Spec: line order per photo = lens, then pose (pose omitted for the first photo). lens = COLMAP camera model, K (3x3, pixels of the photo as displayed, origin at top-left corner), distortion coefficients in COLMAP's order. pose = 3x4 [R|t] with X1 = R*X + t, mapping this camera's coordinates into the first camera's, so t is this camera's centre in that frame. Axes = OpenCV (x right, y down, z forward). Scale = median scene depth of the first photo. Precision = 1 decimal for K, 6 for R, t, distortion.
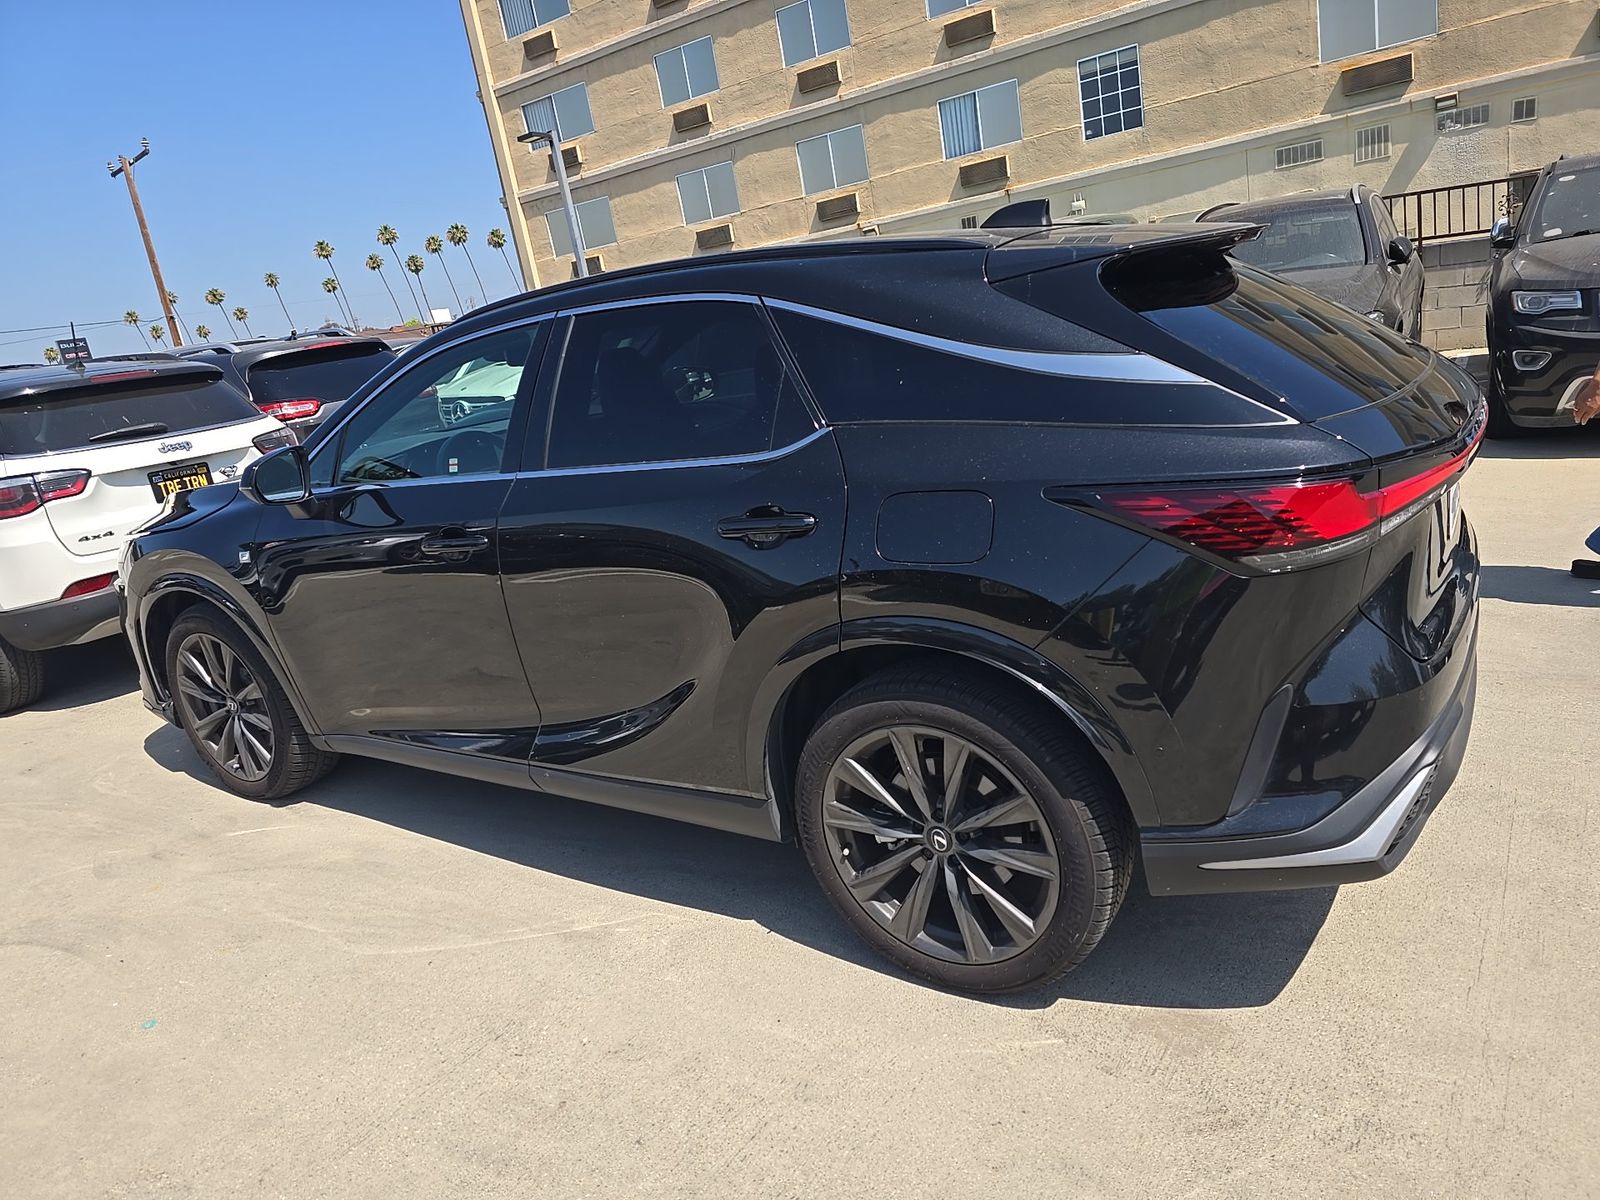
lens RADIAL K [[1073.2, 0, 800.1], [0, 1073.2, 597.4], [0, 0, 1]] dist [0.026440, -0.021897]
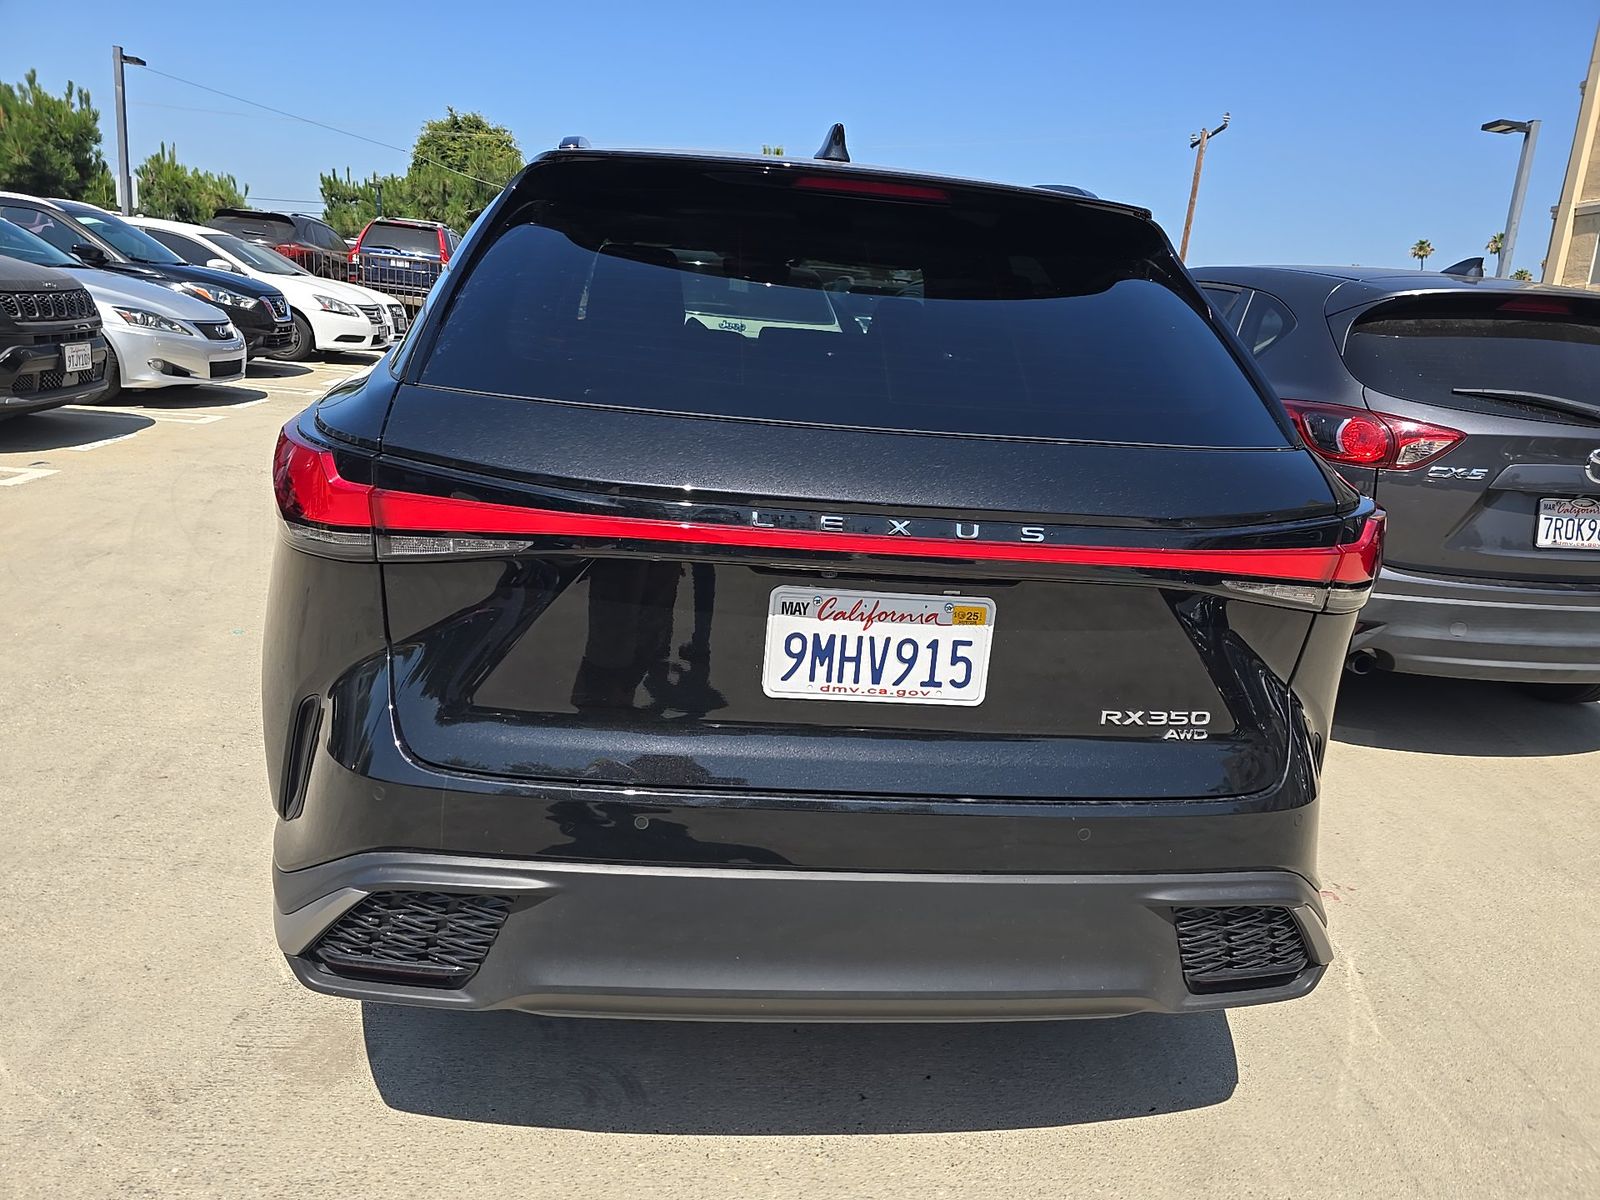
lens RADIAL K [[1073.2, 0, 797.8], [0, 1073.2, 599.4], [0, 0, 1]] dist [0.026440, -0.021897]
pose [[0.609137, 0.377865, -0.697259, 0.145624], [-0.370504, 0.912941, 0.171071, -0.030445], [0.701198, 0.154131, 0.696107, 0.084076]]
